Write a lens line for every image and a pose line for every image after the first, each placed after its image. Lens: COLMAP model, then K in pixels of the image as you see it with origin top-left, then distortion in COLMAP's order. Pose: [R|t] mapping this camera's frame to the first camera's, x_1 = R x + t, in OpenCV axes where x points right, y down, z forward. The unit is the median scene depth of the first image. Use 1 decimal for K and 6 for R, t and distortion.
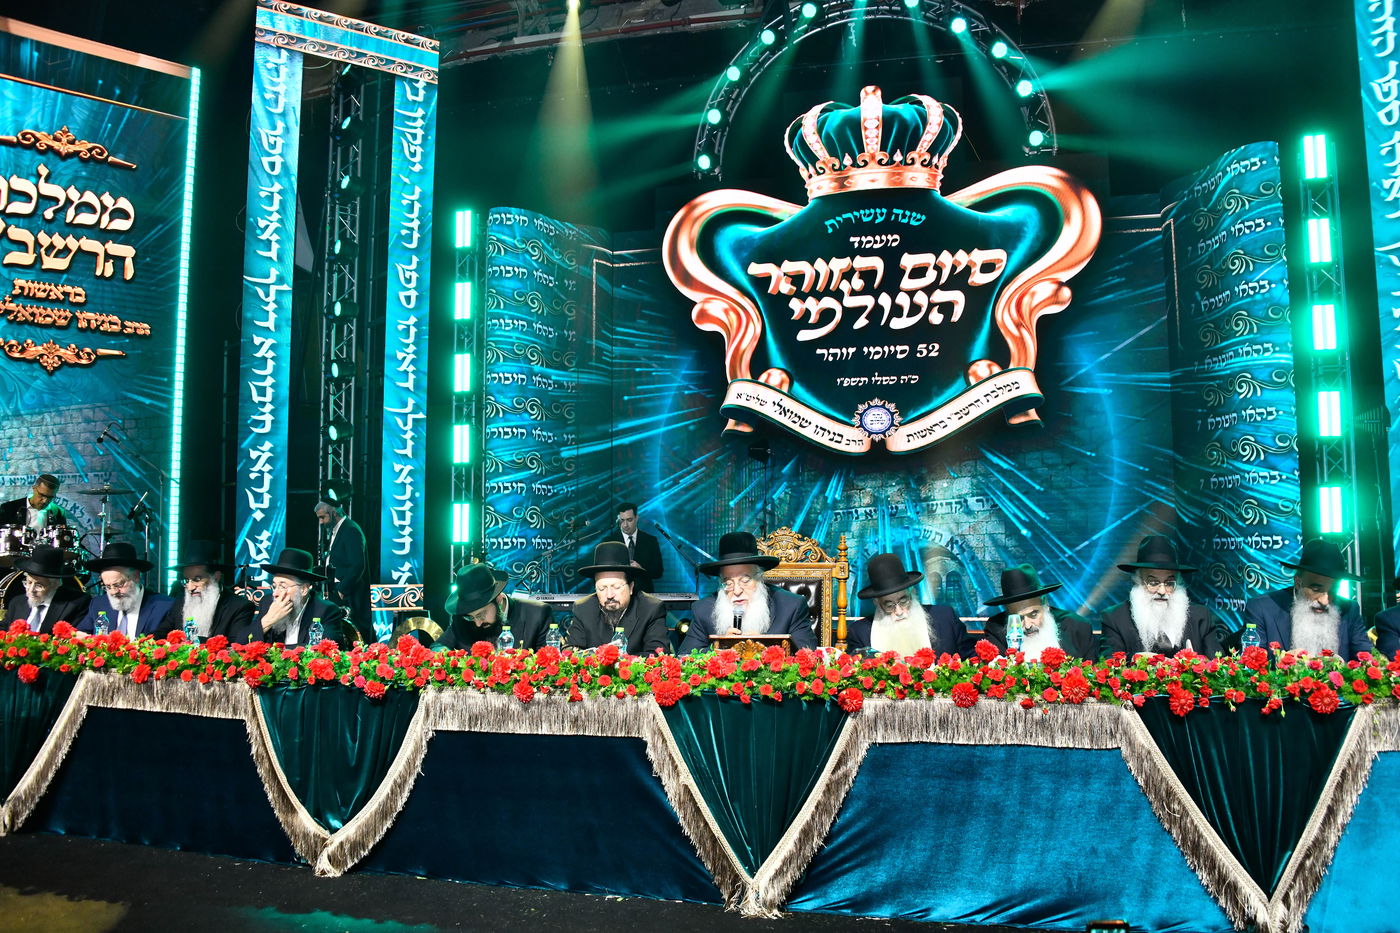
lens RADIAL K [[1097.9, 0, 715.1], [0, 1097.9, 483.2], [0, 0, 1]] dist [-0.150505, 0.069098]
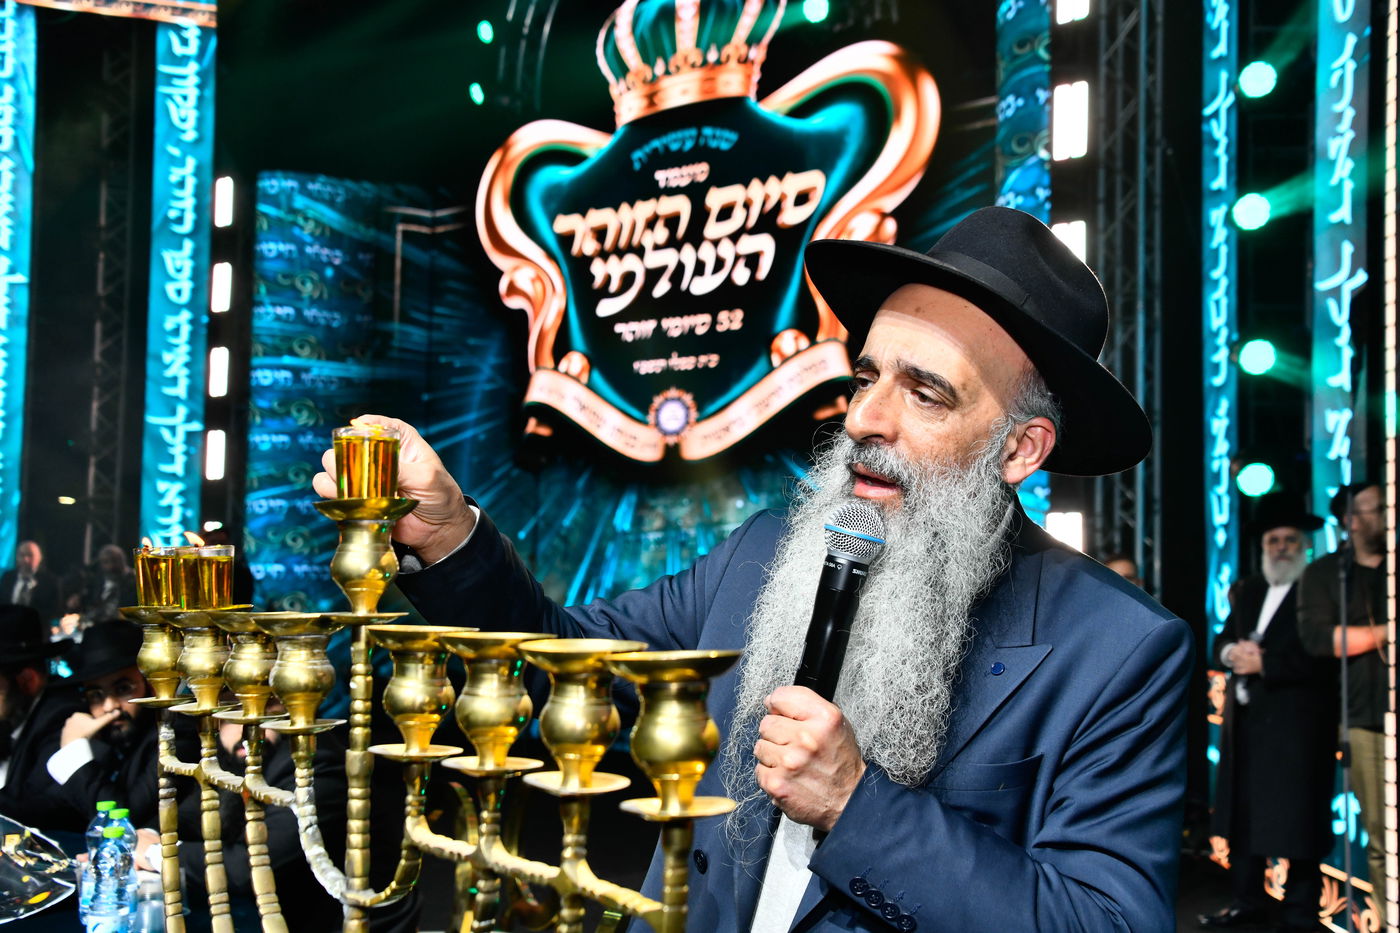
lens RADIAL K [[1506.3, 0, 713.2], [0, 1506.3, 489.8], [0, 0, 1]] dist [-0.000419, 0.239789]
pose [[0.909531, -0.000350, -0.415637, 0.605492], [0.003228, 0.999975, 0.006222, -0.014035], [0.415624, -0.007001, 0.909509, 0.069742]]
